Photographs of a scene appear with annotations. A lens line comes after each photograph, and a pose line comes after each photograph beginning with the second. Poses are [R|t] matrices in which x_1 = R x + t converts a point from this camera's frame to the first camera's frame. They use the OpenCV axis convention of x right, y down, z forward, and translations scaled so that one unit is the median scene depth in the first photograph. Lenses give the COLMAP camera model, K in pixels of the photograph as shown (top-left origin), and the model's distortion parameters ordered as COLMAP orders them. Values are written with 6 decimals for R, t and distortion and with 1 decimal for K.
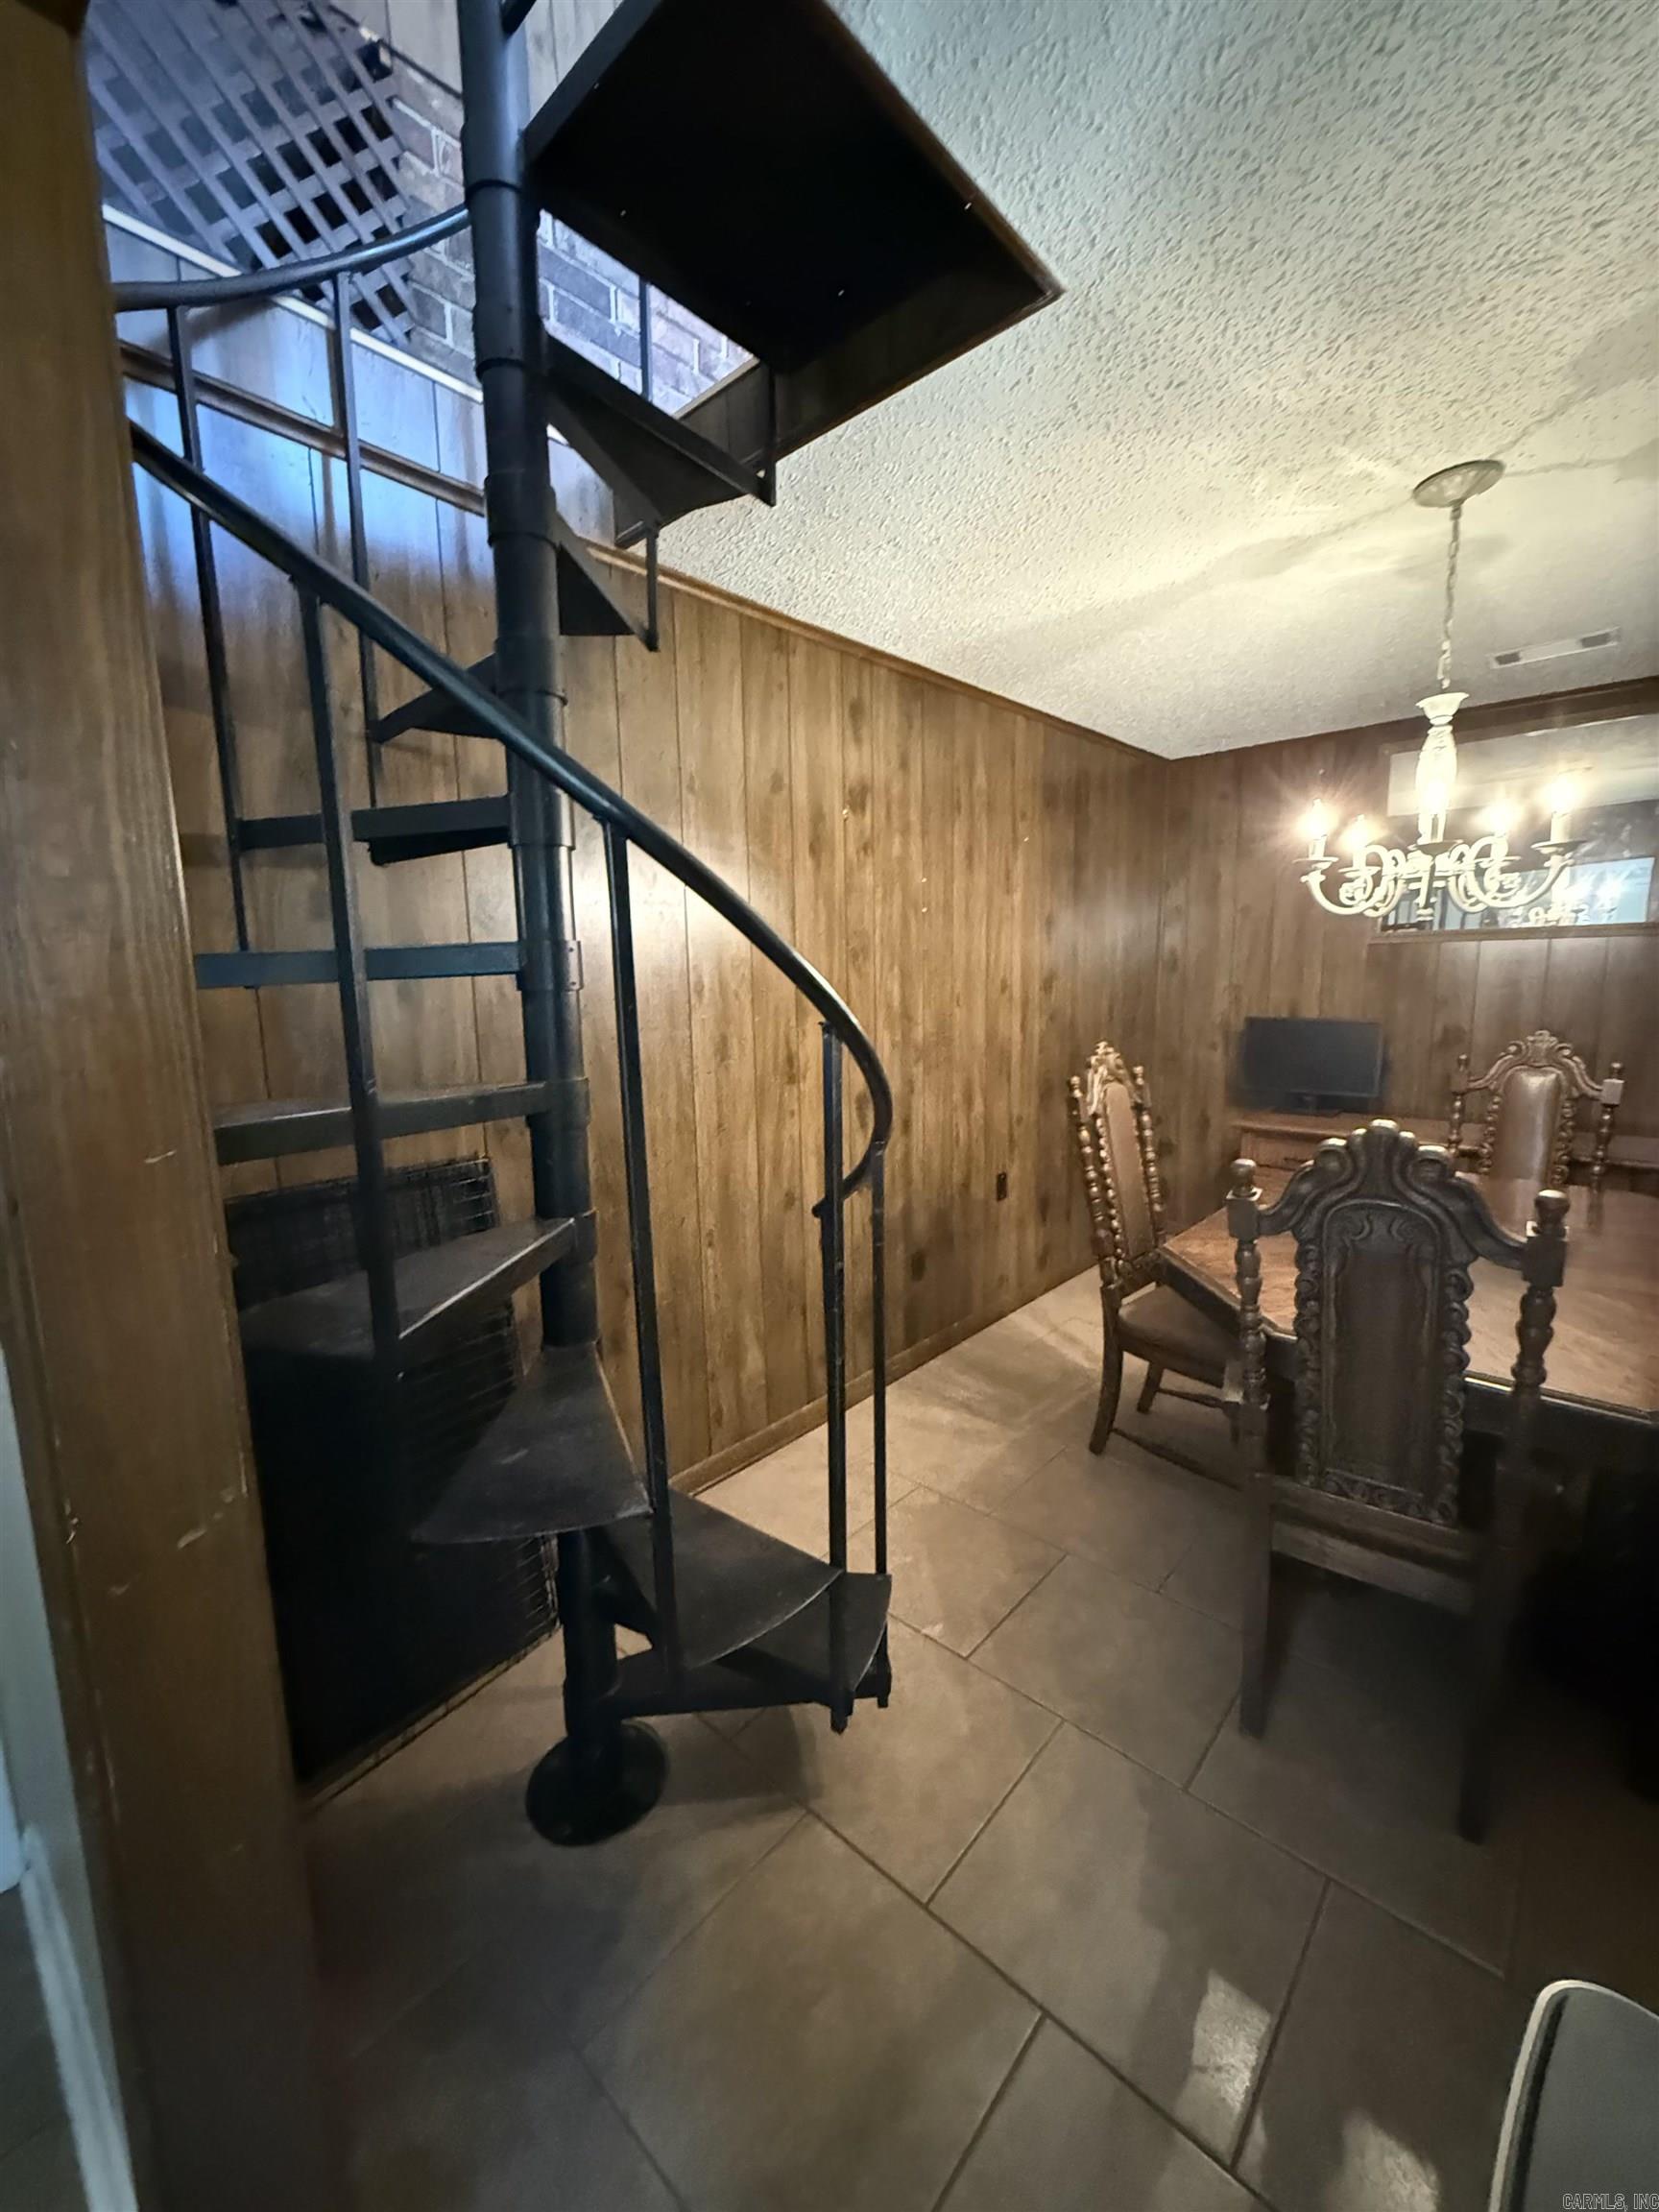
lens RADIAL K [[879.1, 0, 831.2], [0, 879.1, 1099.4], [0, 0, 1]] dist [0.001147, -0.000314]
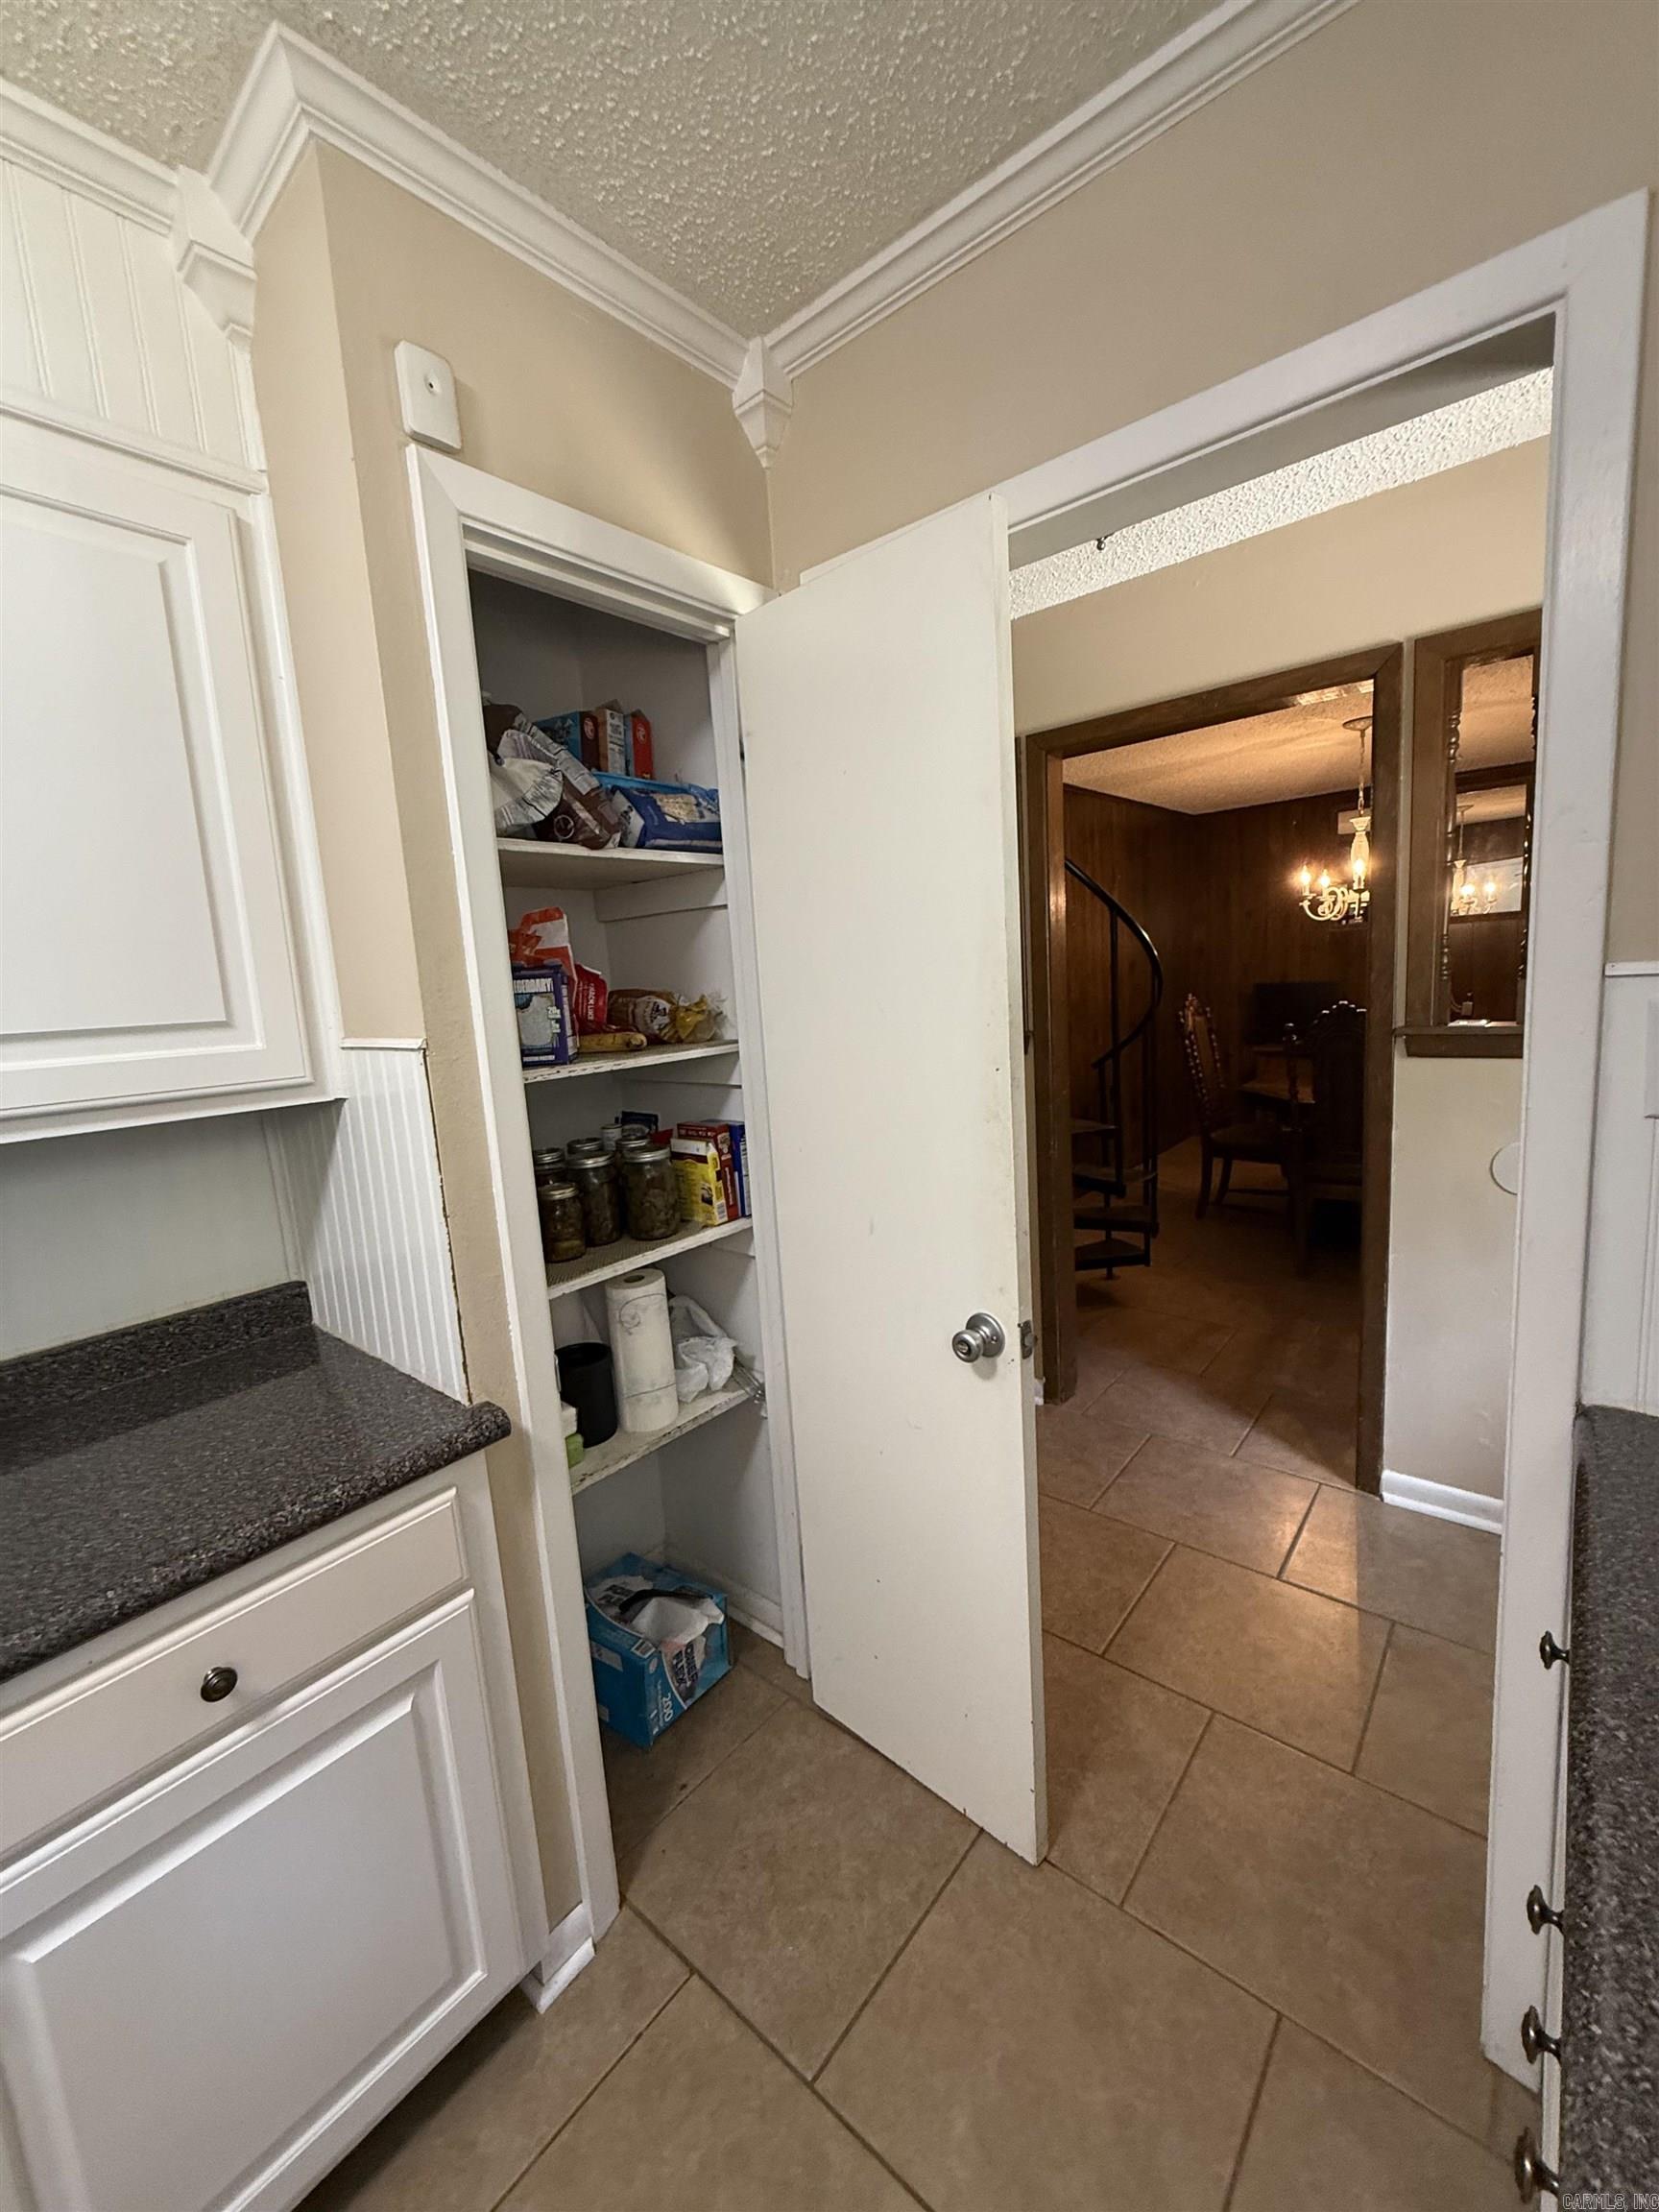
lens RADIAL K [[879.1, 0, 828.9], [0, 879.1, 1094.2], [0, 0, 1]] dist [0.001147, -0.000314]
pose [[0.998465, -0.047498, 0.028495, -0.567830], [0.047875, 0.998773, -0.012668, 0.147533], [-0.027859, 0.014012, 0.999514, -0.900562]]
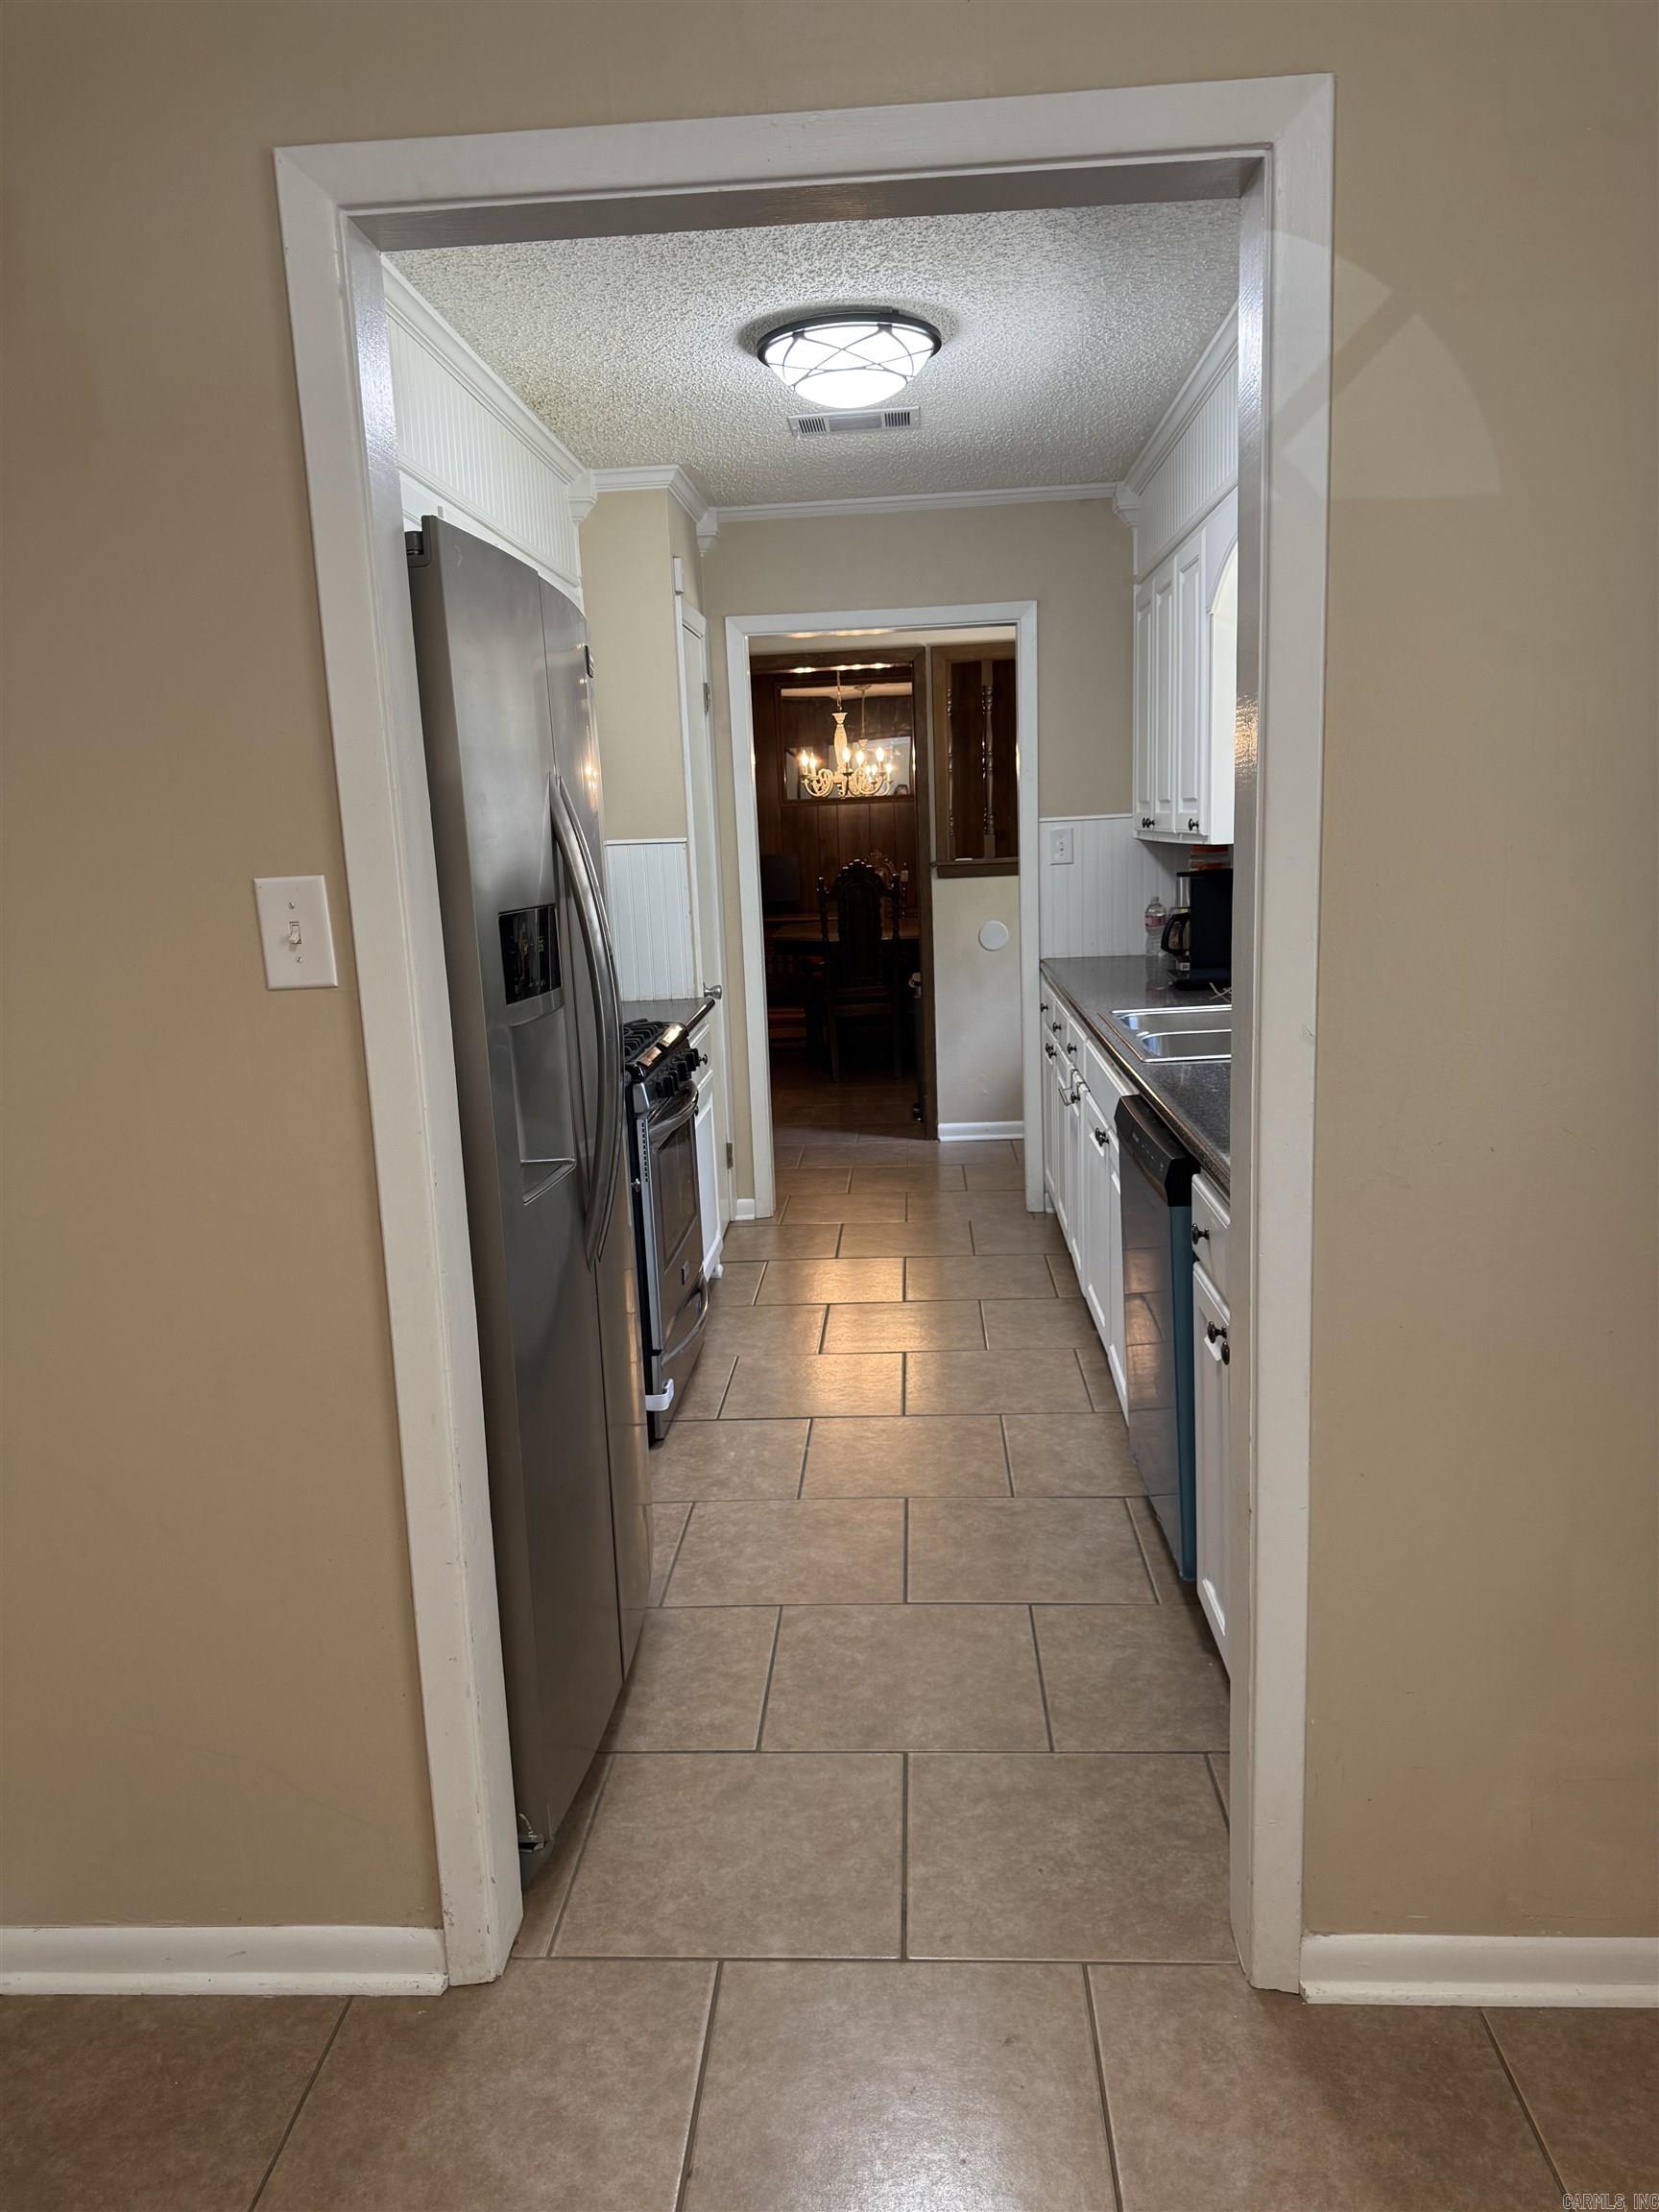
lens RADIAL K [[1552.1, 0, 817.3], [0, 1552.1, 1095.5], [0, 0, 1]] dist [0.032341, -0.031060]
pose [[0.778784, -0.122369, 0.615241, -1.929668], [0.115667, 0.991984, 0.050888, 0.352486], [-0.616536, 0.031532, 0.786695, -2.110669]]
